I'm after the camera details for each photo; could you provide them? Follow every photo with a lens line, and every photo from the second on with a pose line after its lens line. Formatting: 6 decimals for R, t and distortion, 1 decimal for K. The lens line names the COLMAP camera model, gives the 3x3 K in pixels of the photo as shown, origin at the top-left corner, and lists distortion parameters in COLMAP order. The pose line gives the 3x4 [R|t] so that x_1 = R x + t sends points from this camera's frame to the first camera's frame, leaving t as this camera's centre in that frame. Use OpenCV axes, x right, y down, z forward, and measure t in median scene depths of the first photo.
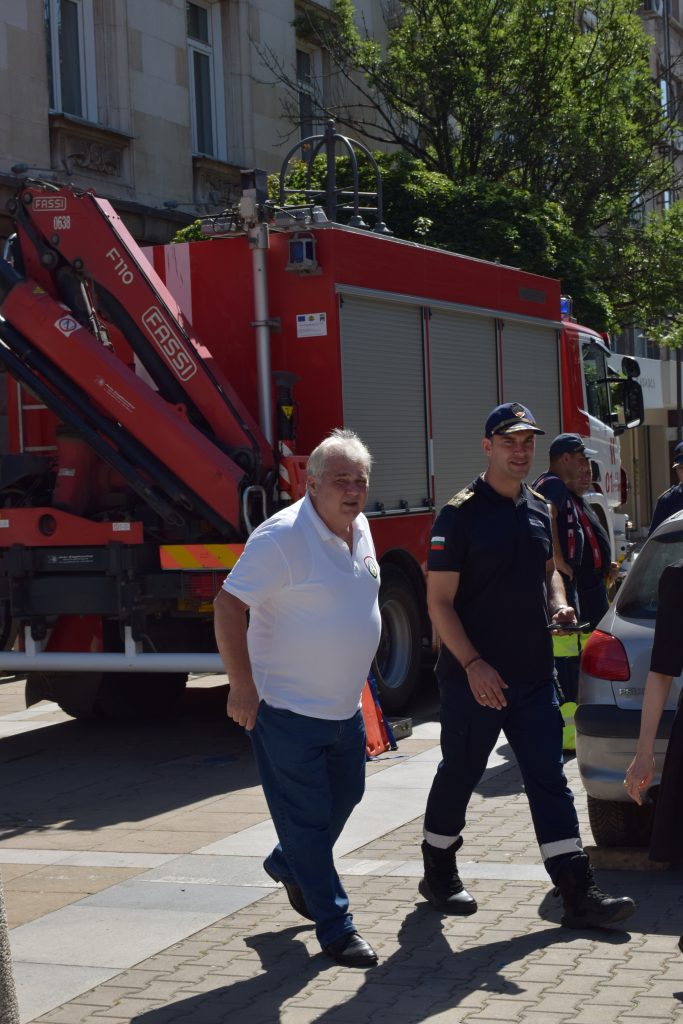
lens RADIAL K [[1815.0, 0, 341.5], [0, 1815.0, 512.0], [0, 0, 1]] dist [-0.065615, 0.061781]
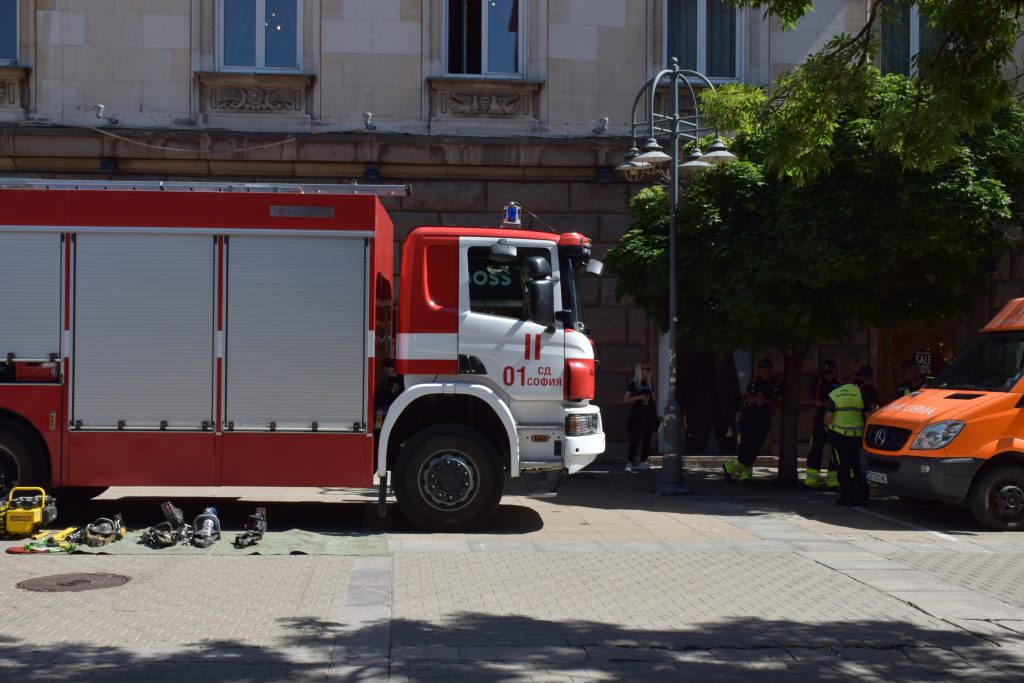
lens RADIAL K [[1176.9, 0, 512.0], [0, 1176.9, 341.5], [0, 0, 1]] dist [0.006960, -0.003625]
pose [[0.461109, 0.029821, -0.886842, 1.136586], [-0.046918, 0.998856, 0.009193, -0.062895], [0.886102, 0.037370, 0.461980, 1.011702]]
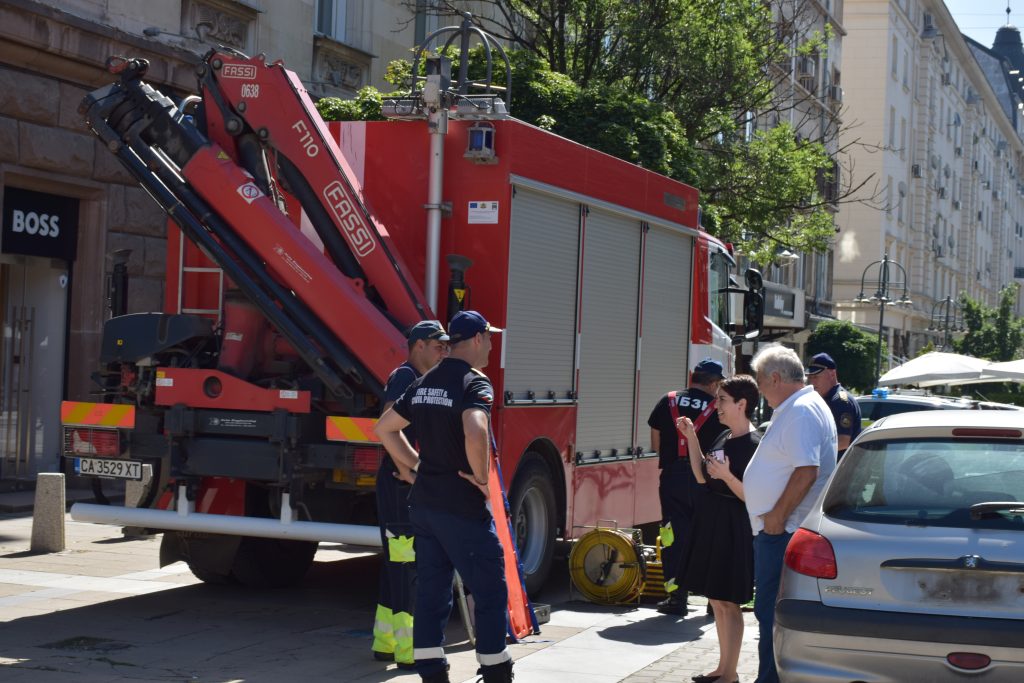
lens RADIAL K [[1815.0, 0, 512.0], [0, 1815.0, 341.5], [0, 0, 1]] dist [-0.065615, 0.061781]
pose [[0.994354, 0.080652, 0.068960, -0.065303], [-0.078193, 0.996227, -0.037651, 0.006563], [-0.071736, 0.032047, 0.996909, -0.017260]]
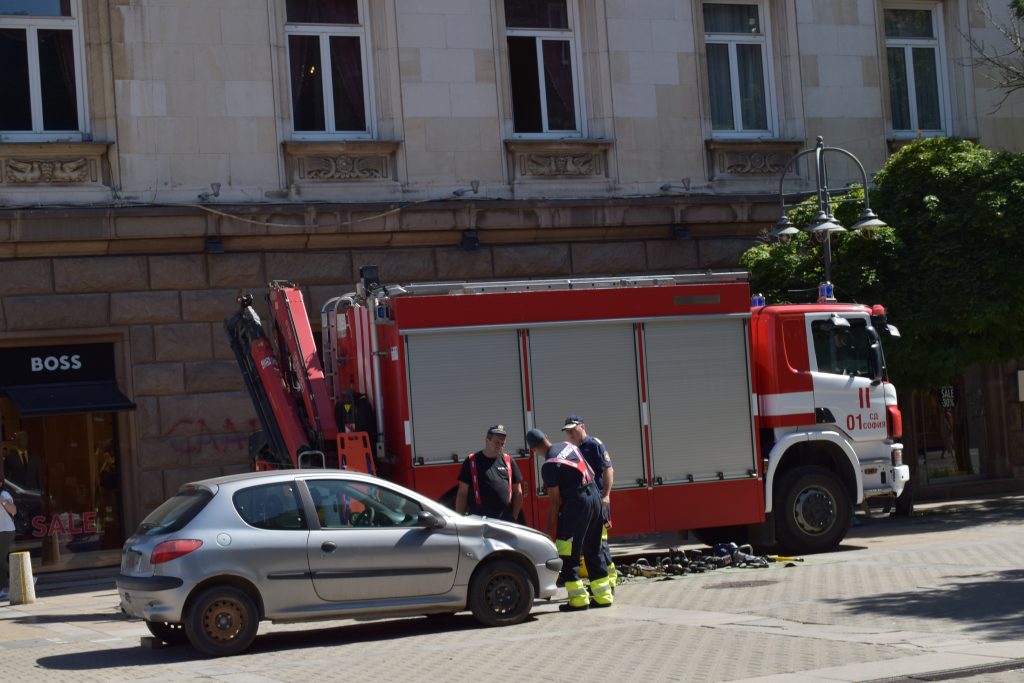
lens RADIAL K [[1815.0, 0, 512.0], [0, 1815.0, 341.5], [0, 0, 1]] dist [-0.065615, 0.061781]
pose [[0.736477, -0.037980, -0.675395, 1.286512], [0.024638, 0.999266, -0.029327, -0.062544], [0.676013, 0.004959, 0.736873, -0.212032]]
